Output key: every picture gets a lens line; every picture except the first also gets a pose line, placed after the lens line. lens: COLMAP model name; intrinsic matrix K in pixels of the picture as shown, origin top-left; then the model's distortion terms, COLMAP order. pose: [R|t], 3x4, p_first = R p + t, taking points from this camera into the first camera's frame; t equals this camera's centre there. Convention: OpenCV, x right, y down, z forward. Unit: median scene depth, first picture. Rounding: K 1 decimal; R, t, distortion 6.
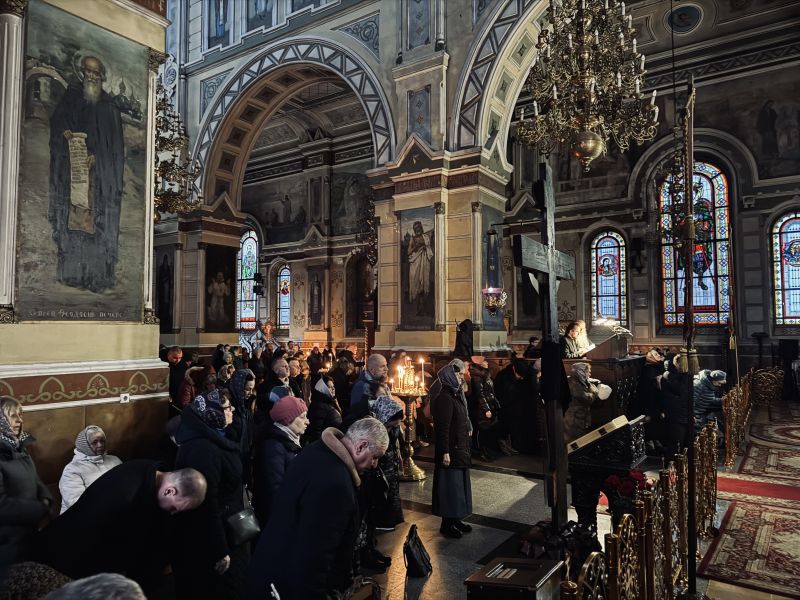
lens RADIAL K [[570.1, 0, 402.6], [0, 570.1, 294.6], [0, 0, 1]] dist [0.046597, -0.050856]
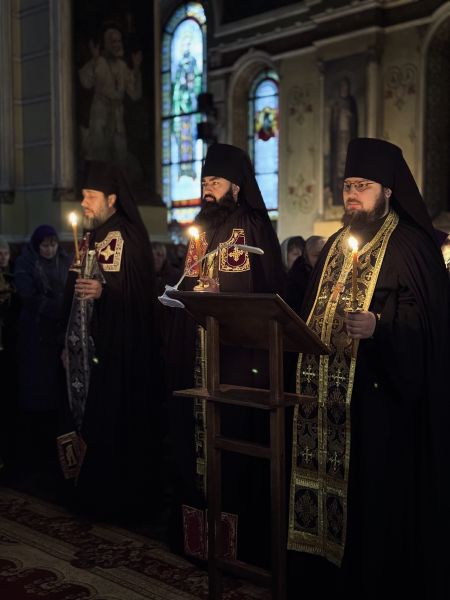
lens RADIAL K [[844.6, 0, 221.9], [0, 844.6, 302.8], [0, 0, 1]] dist [0.149670, 0.000000]
pose [[0.976758, 0.014090, -0.213882, -0.103651], [0.010664, 0.993407, 0.114144, 0.052281], [0.214081, -0.113772, 0.970168, 0.364329]]
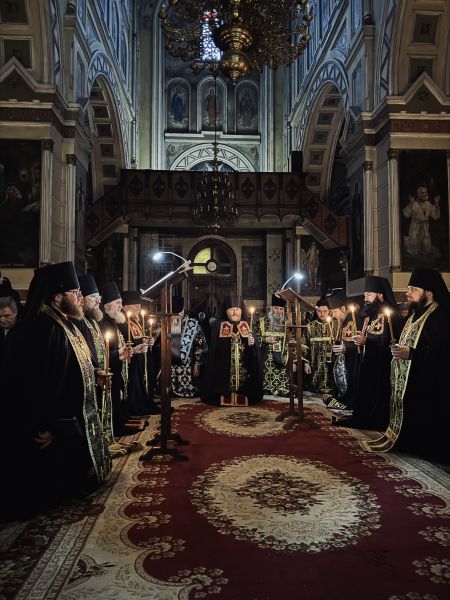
lens RADIAL K [[427.6, 0, 228.8], [0, 427.6, 302.5], [0, 0, 1]] dist [0.046597, -0.050856]
pose [[0.611678, -0.034859, -0.790338, -0.035531], [0.051247, 0.998676, -0.004386, 0.071348], [0.789445, -0.037820, 0.612655, 0.361349]]
